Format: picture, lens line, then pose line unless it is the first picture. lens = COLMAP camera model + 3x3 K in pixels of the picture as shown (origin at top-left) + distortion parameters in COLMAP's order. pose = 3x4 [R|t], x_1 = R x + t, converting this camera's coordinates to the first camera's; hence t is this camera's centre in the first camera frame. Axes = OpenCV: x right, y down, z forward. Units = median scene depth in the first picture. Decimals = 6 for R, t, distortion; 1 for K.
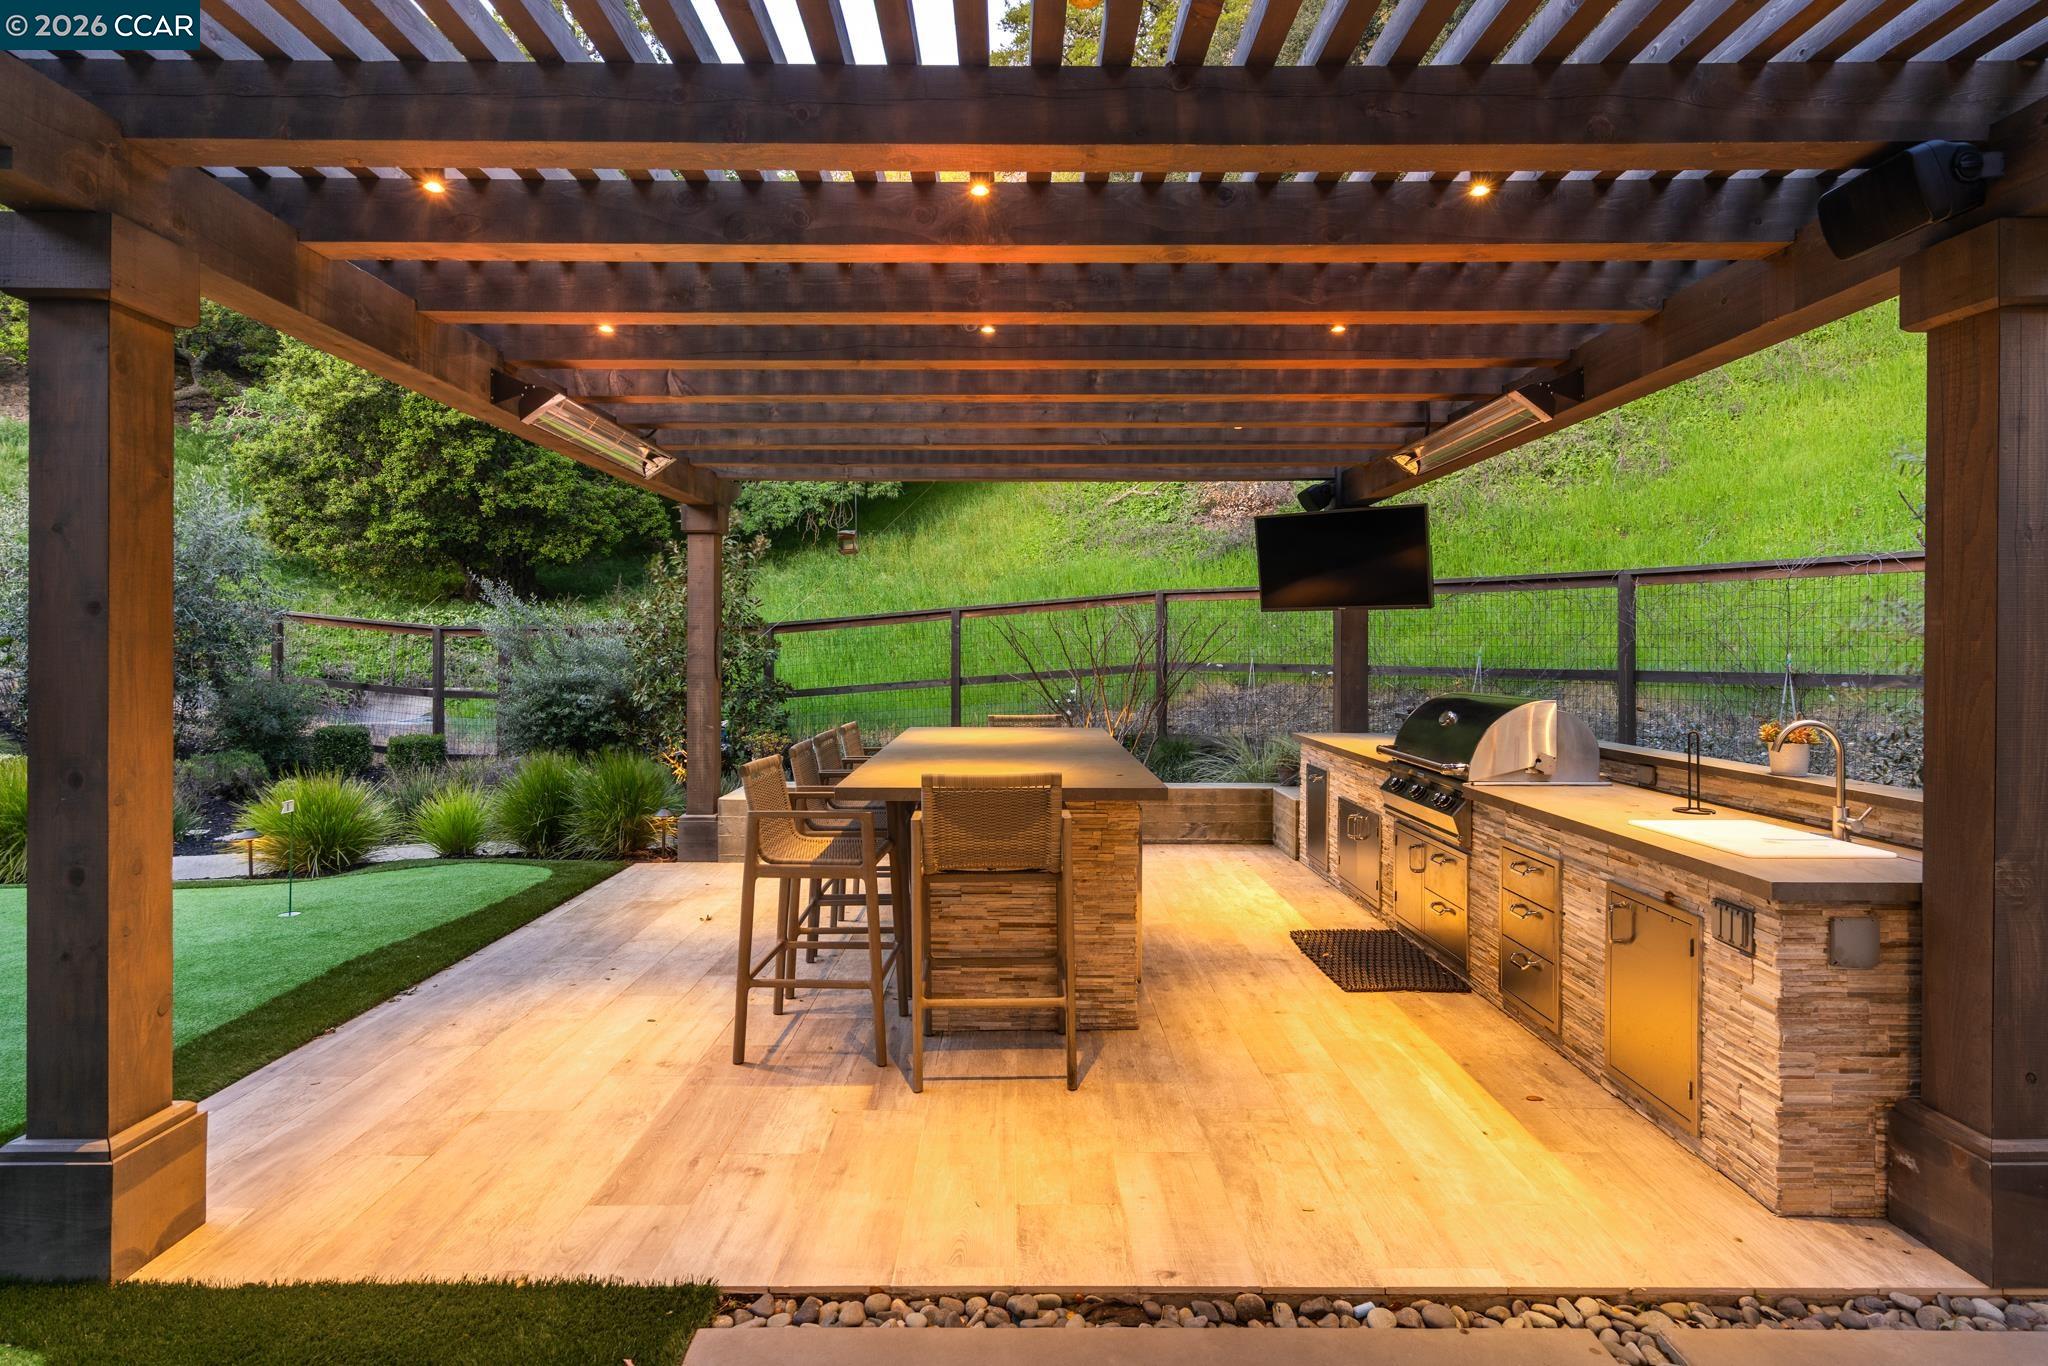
lens RADIAL K [[1007.5, 0, 1008.0], [0, 1007.5, 645.1], [0, 0, 1]] dist [0.000058, -0.000217]
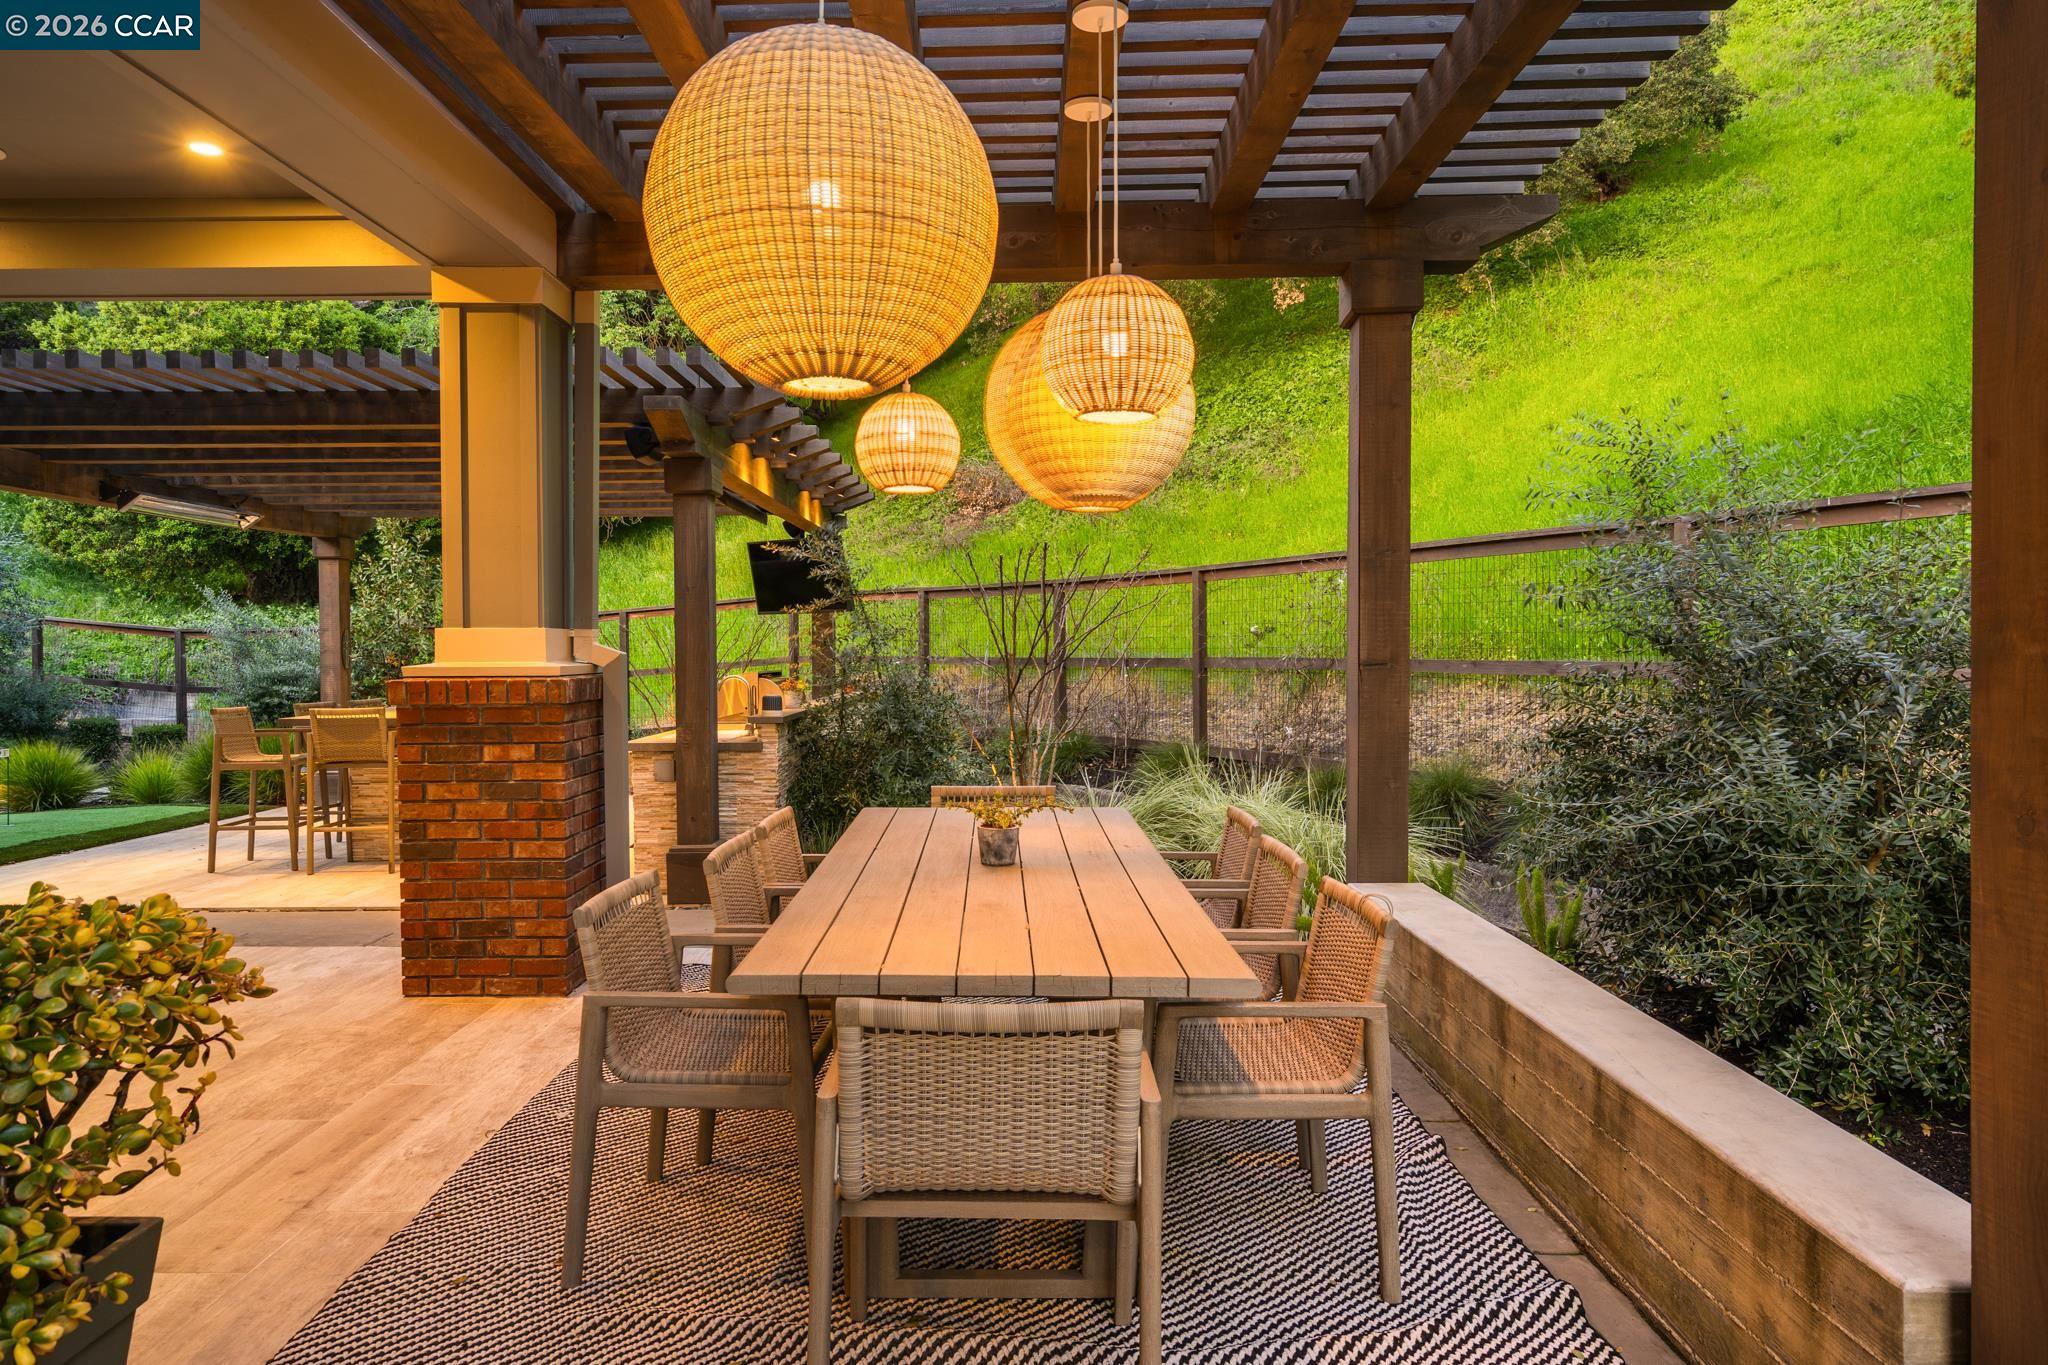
lens RADIAL K [[1294.7, 0, 1023.9], [0, 1294.7, 673.4], [0, 0, 1]] dist [0.005541, 0.002367]
pose [[0.999877, -0.006991, -0.014013, 0.327702], [0.007304, 0.999723, 0.022396, 0.004314], [0.013853, -0.022496, 0.999651, -0.359650]]
